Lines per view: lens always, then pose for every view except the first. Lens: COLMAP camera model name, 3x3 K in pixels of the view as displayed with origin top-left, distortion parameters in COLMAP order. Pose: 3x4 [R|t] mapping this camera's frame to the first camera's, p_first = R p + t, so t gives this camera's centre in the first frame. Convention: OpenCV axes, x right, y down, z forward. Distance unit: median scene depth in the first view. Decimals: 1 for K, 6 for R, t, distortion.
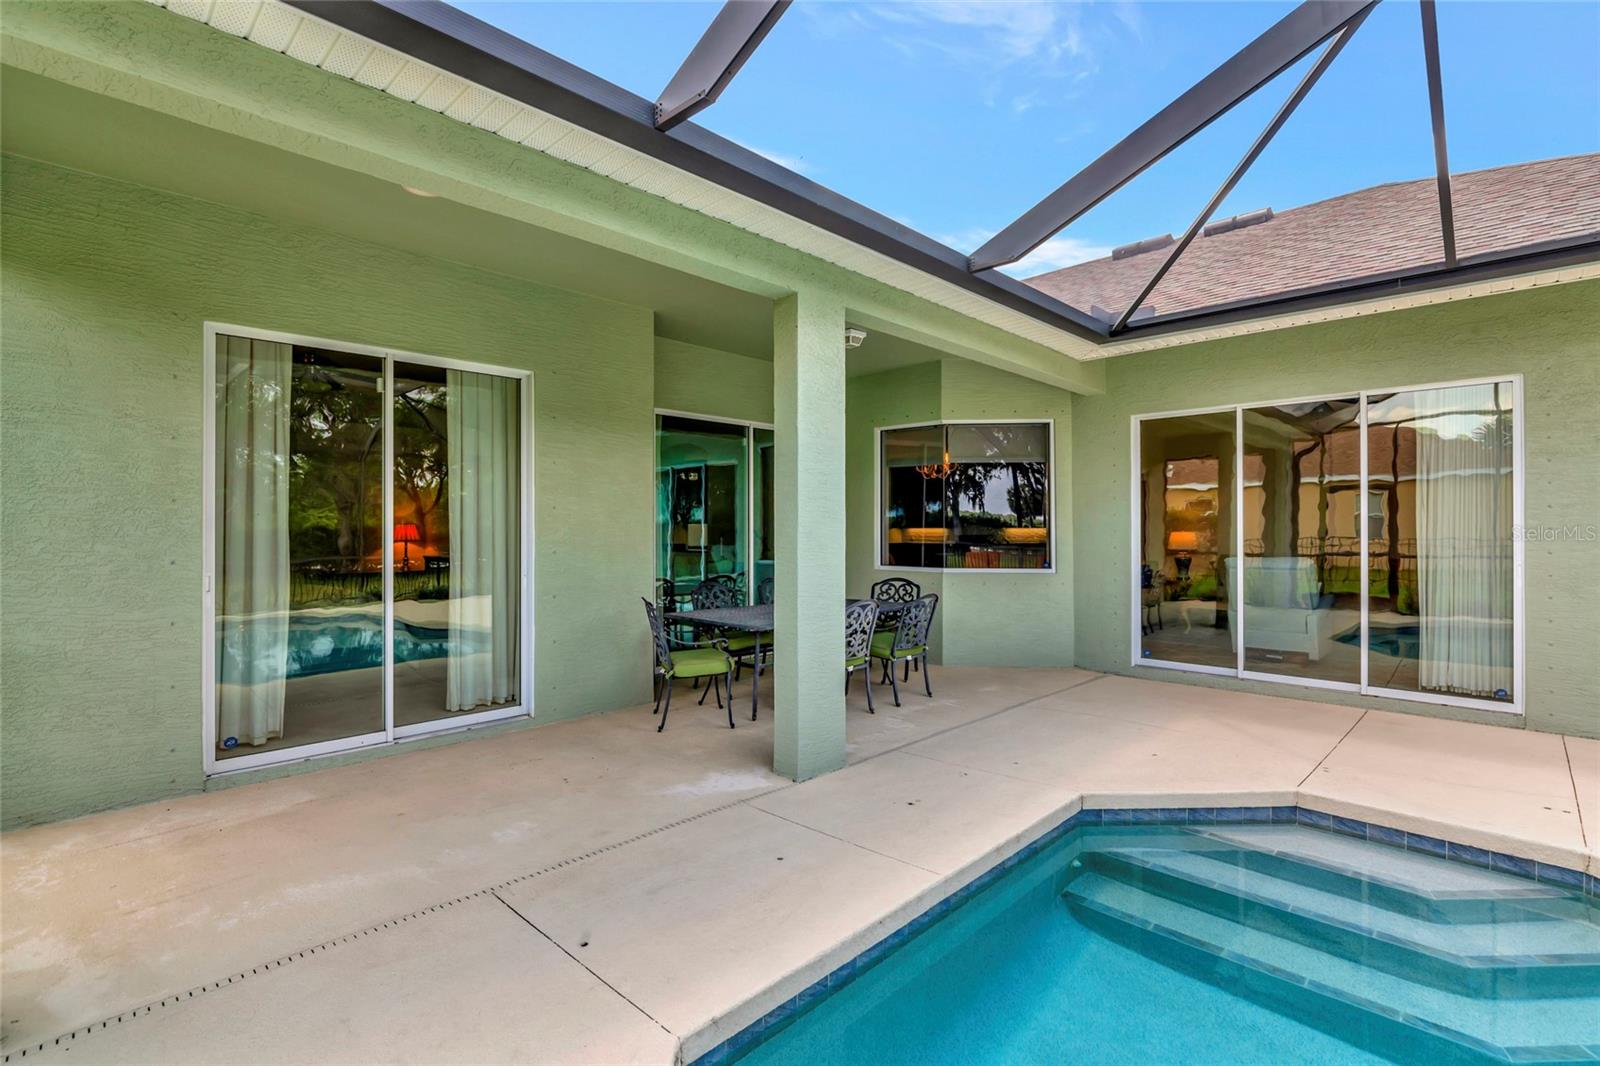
lens RADIAL K [[772.7, 0, 804.7], [0, 772.7, 529.1], [0, 0, 1]] dist [0.013600, -0.002566]
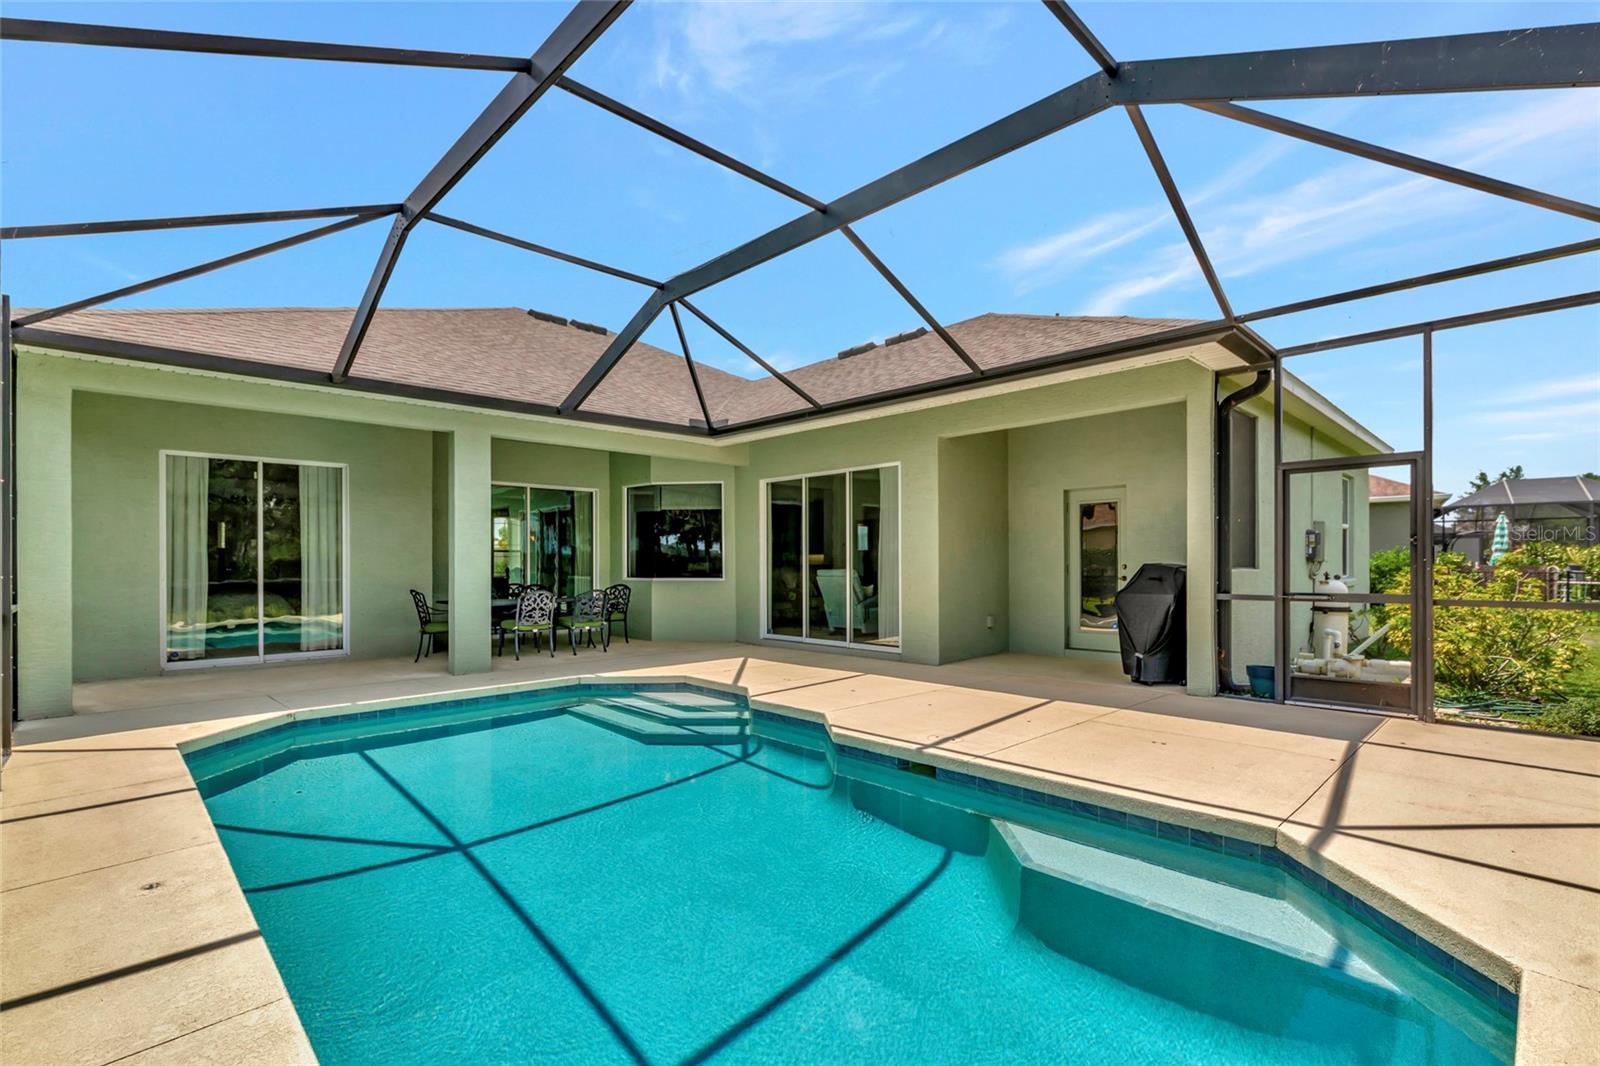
lens RADIAL K [[787.5, 0, 819.1], [0, 787.5, 557.7], [0, 0, 1]] dist [0.006173, 0.001465]
pose [[0.999672, -0.003121, -0.025434, 0.681157], [0.003015, 0.999987, -0.004192, 0.022388], [0.025447, 0.004114, 0.999668, -0.698993]]
